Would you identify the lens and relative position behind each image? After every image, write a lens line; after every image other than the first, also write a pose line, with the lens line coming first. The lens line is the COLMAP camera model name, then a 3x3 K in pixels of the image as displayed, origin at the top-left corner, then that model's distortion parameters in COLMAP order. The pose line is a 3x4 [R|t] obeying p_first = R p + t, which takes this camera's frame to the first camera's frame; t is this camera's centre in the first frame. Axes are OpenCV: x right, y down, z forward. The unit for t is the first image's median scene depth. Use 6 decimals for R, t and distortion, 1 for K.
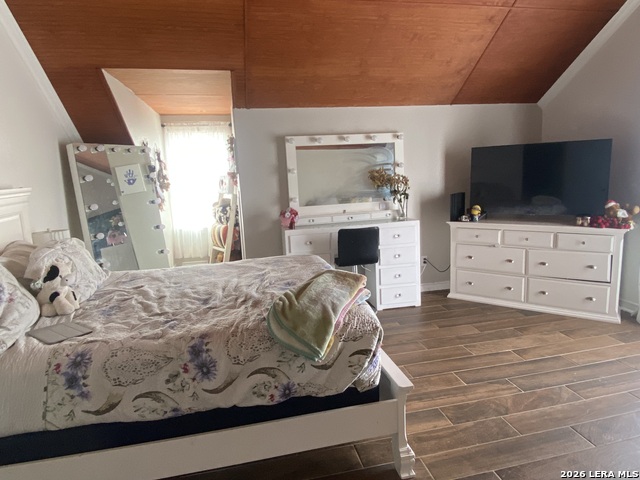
lens RADIAL K [[400.7, 0, 320.0], [0, 400.7, 240.0], [0, 0, 1]] dist [0.006709, 0.000310]
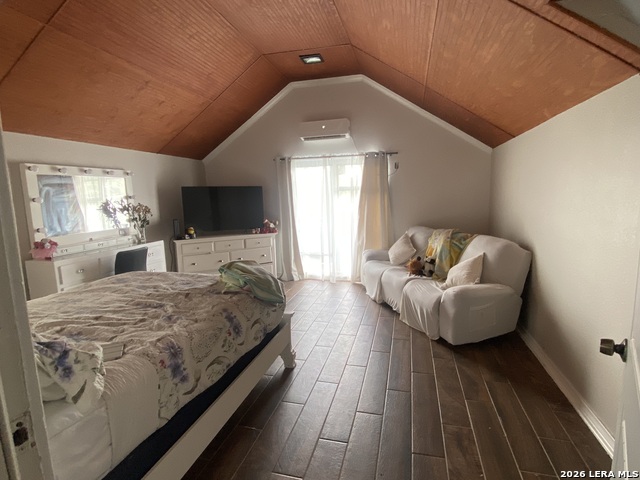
lens RADIAL K [[340.6, 0, 320.0], [0, 340.6, 240.0], [0, 0, 1]] dist [0.000450, -0.000133]
pose [[0.445592, -0.082666, 0.891411, -0.545635], [0.161468, 0.986819, 0.010800, 0.020736], [-0.880554, 0.139122, 0.453066, 0.071720]]
